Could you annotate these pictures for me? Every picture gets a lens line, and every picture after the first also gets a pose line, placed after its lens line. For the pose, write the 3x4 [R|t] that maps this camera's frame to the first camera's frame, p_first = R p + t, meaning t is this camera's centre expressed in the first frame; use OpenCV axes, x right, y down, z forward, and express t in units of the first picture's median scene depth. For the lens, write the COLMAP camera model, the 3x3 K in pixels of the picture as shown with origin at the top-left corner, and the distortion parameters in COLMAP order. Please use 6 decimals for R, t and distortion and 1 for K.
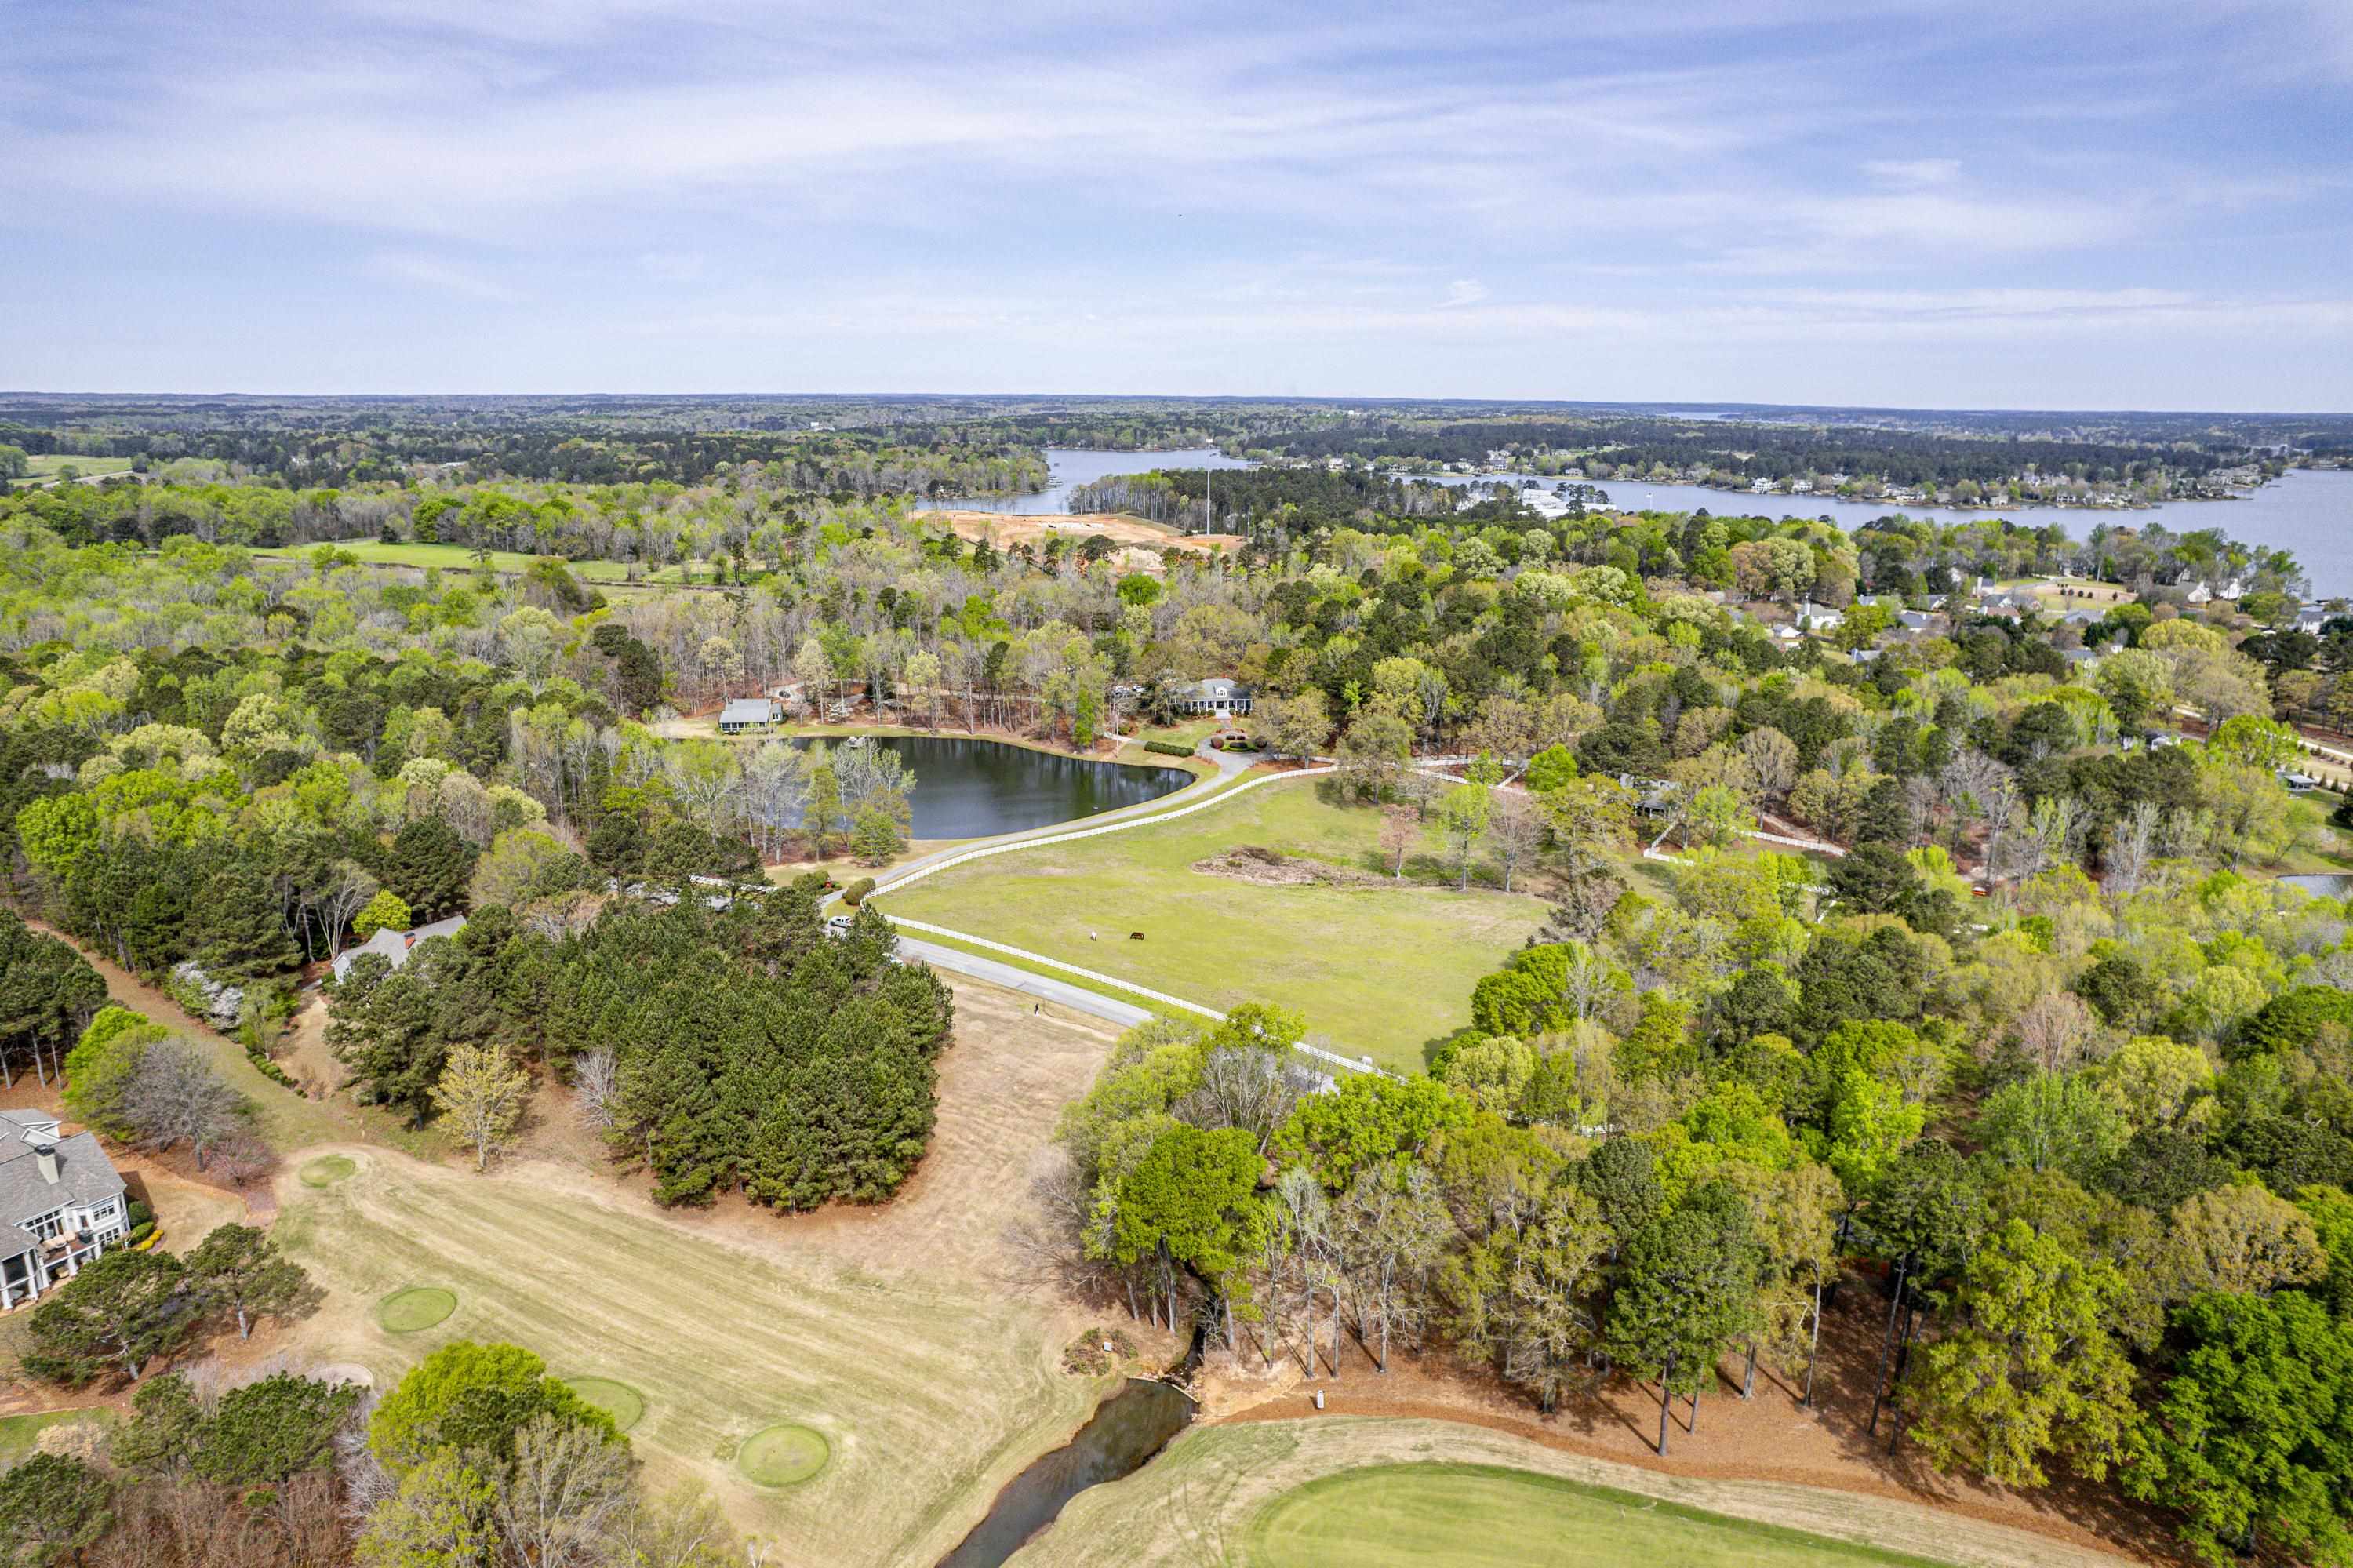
lens RADIAL K [[1506.7, 0, 1188.4], [0, 1506.7, 786.7], [0, 0, 1]] dist [-0.082230, 0.074592]
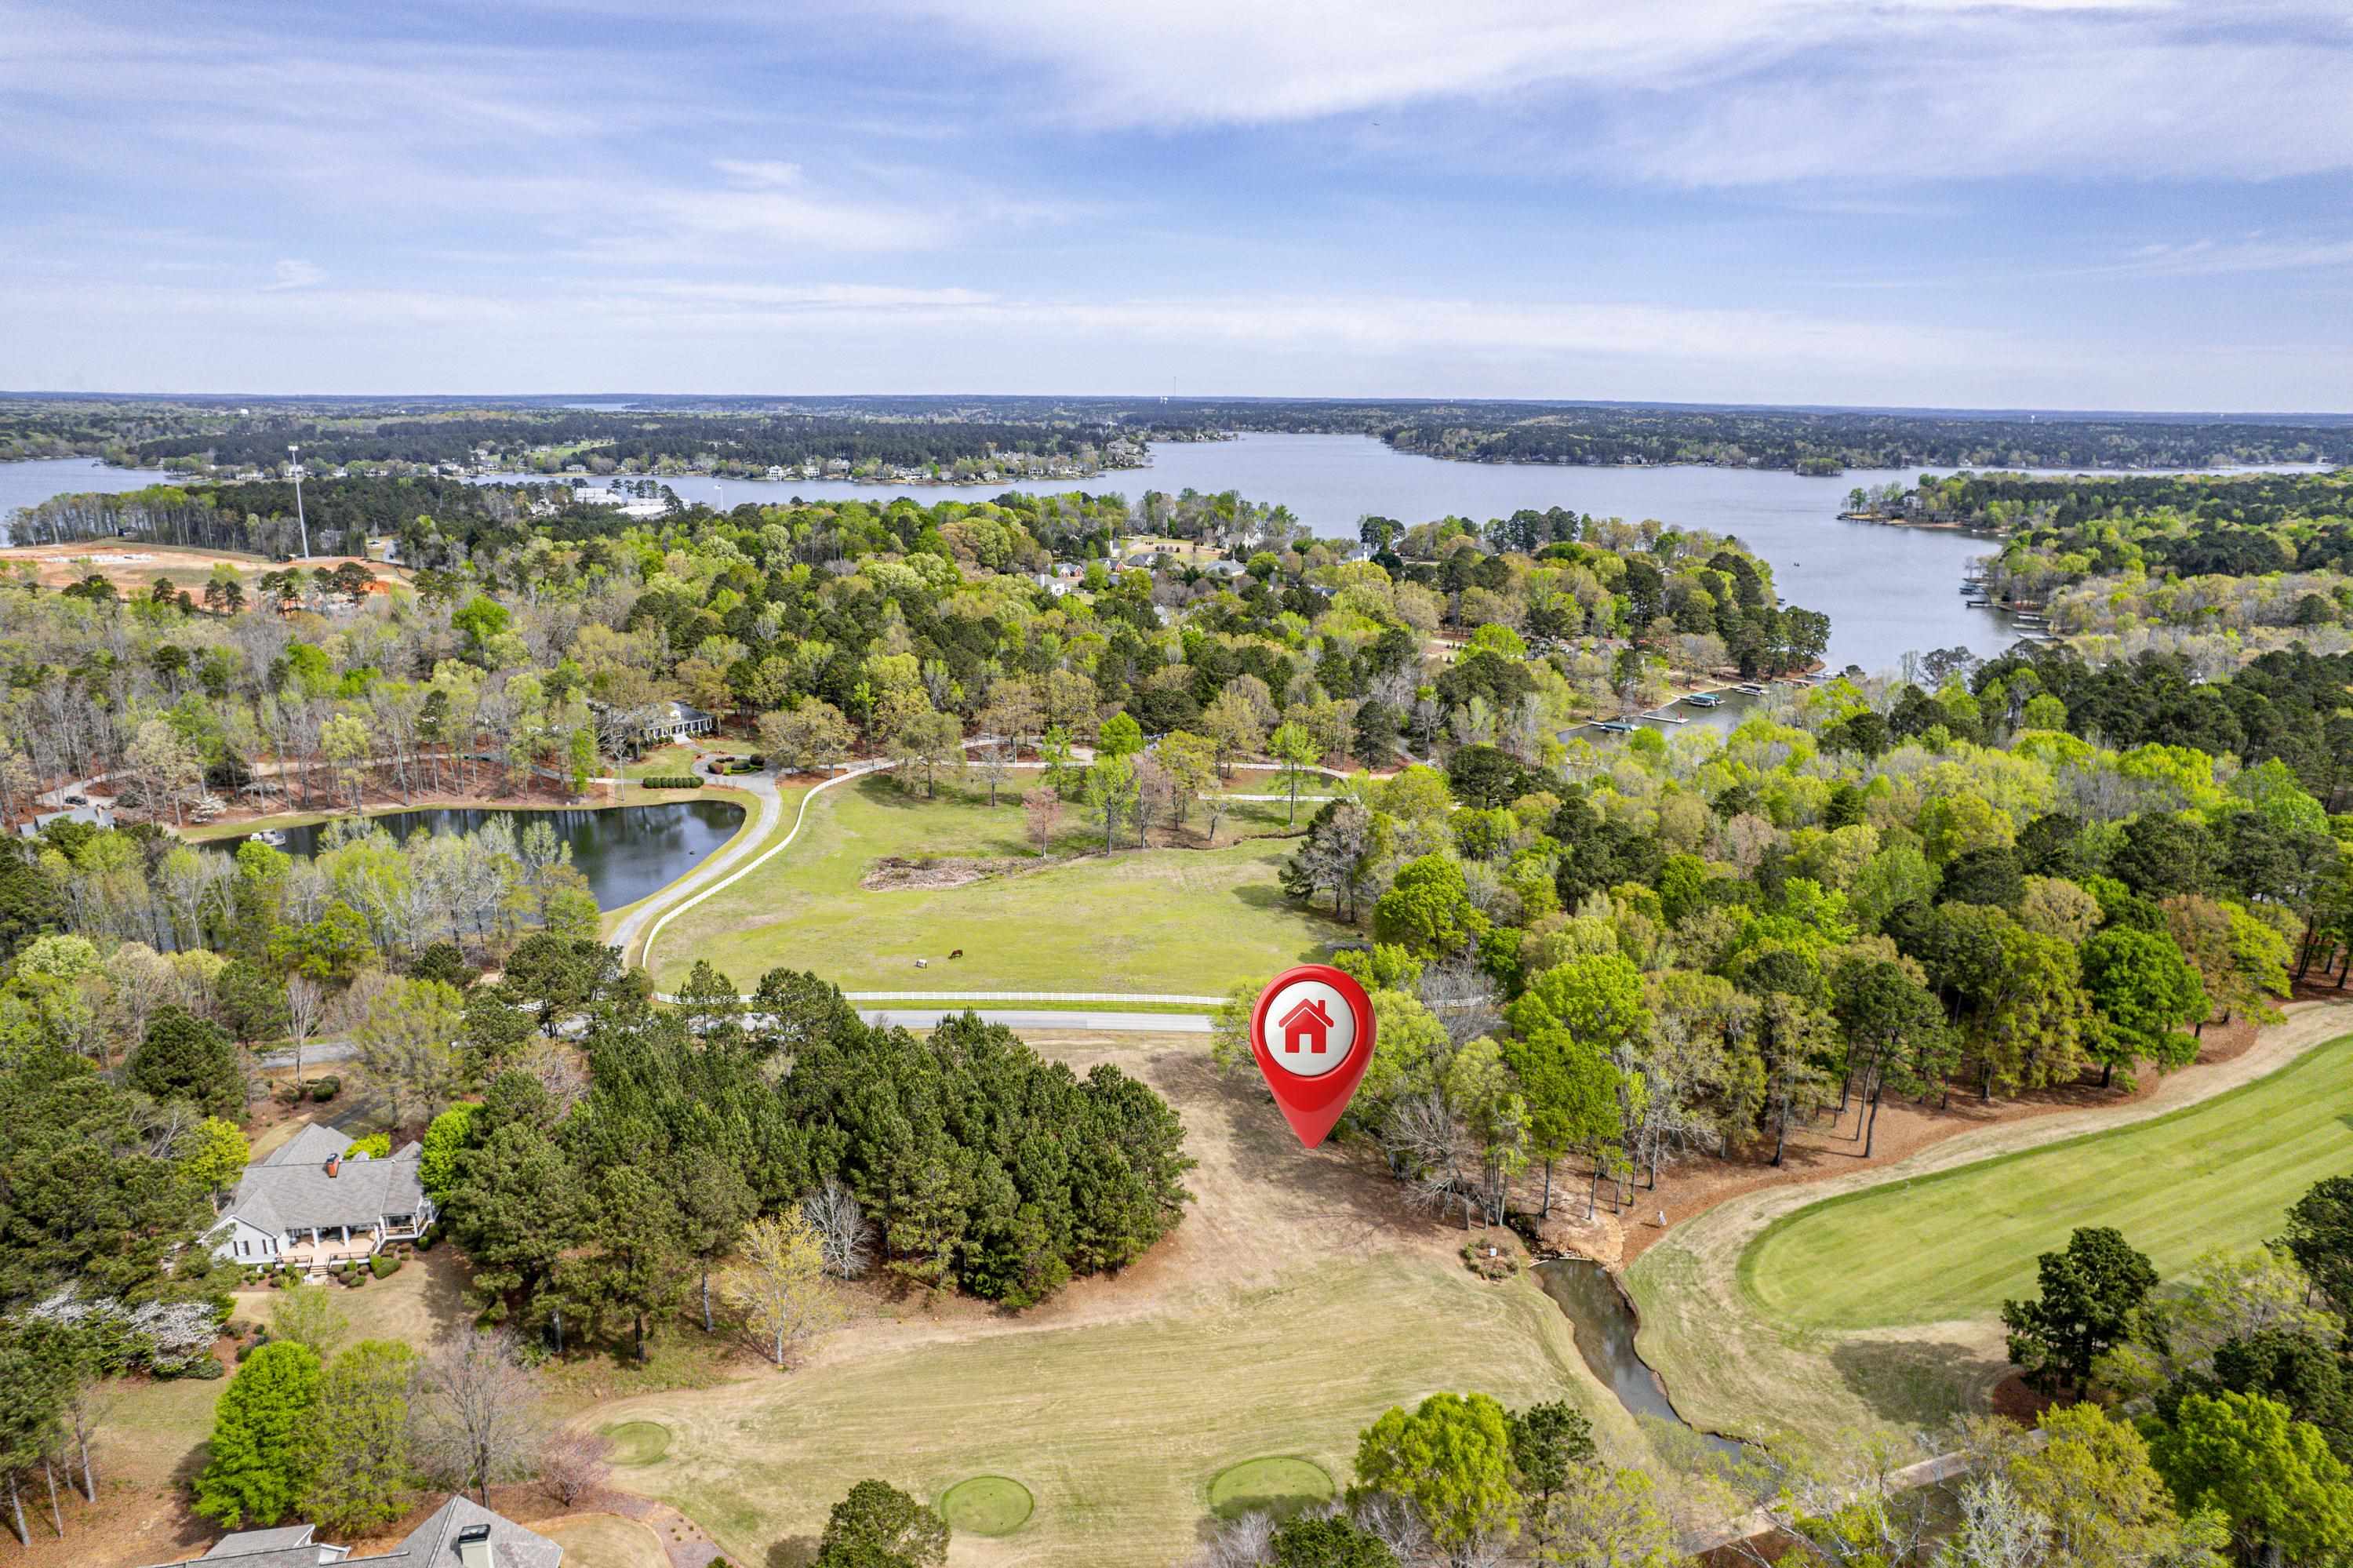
lens RADIAL K [[1506.7, 0, 1188.4], [0, 1506.7, 786.7], [0, 0, 1]] dist [-0.082230, 0.074592]
pose [[0.769108, -0.163871, 0.617753, -0.080911], [0.159946, 0.985164, 0.062200, -0.007022], [-0.618781, 0.050969, 0.783909, 0.023006]]
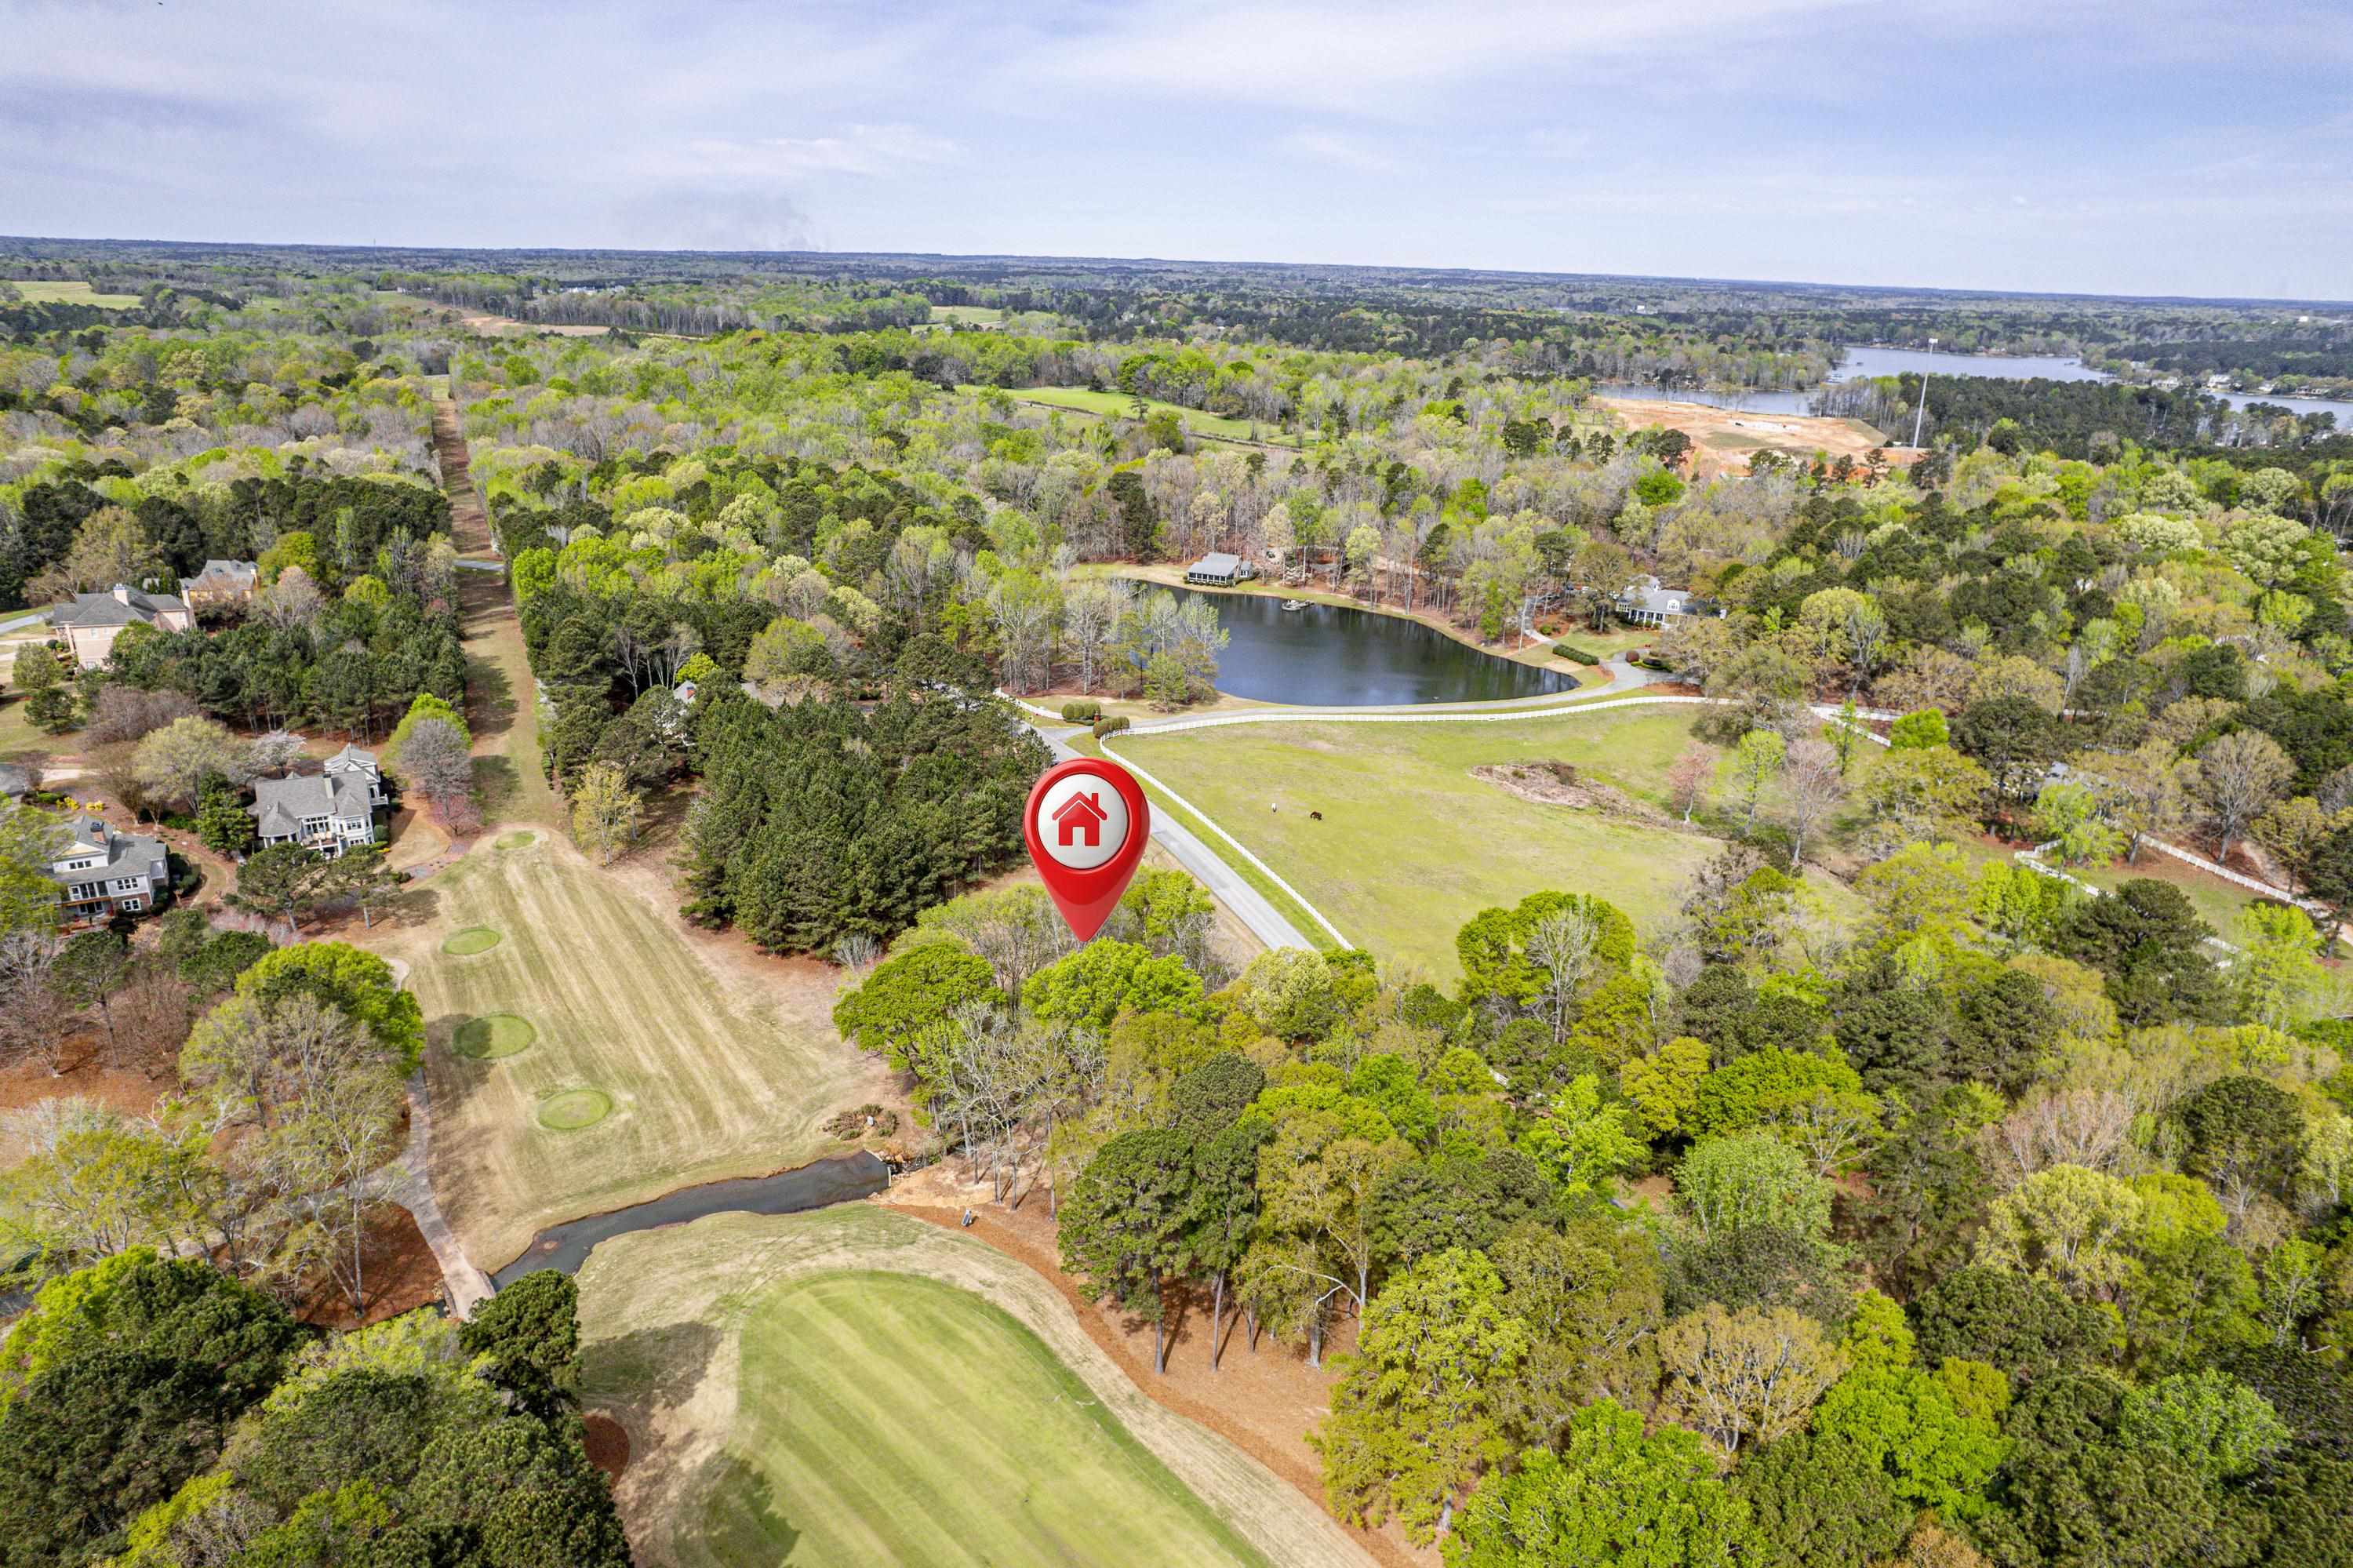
lens RADIAL K [[1506.7, 0, 1188.4], [0, 1506.7, 786.7], [0, 0, 1]] dist [-0.082230, 0.074592]
pose [[0.854737, 0.186836, -0.484270, 0.060600], [-0.150710, 0.982109, 0.112905, -0.003166], [0.496701, -0.023520, 0.867603, 0.014154]]
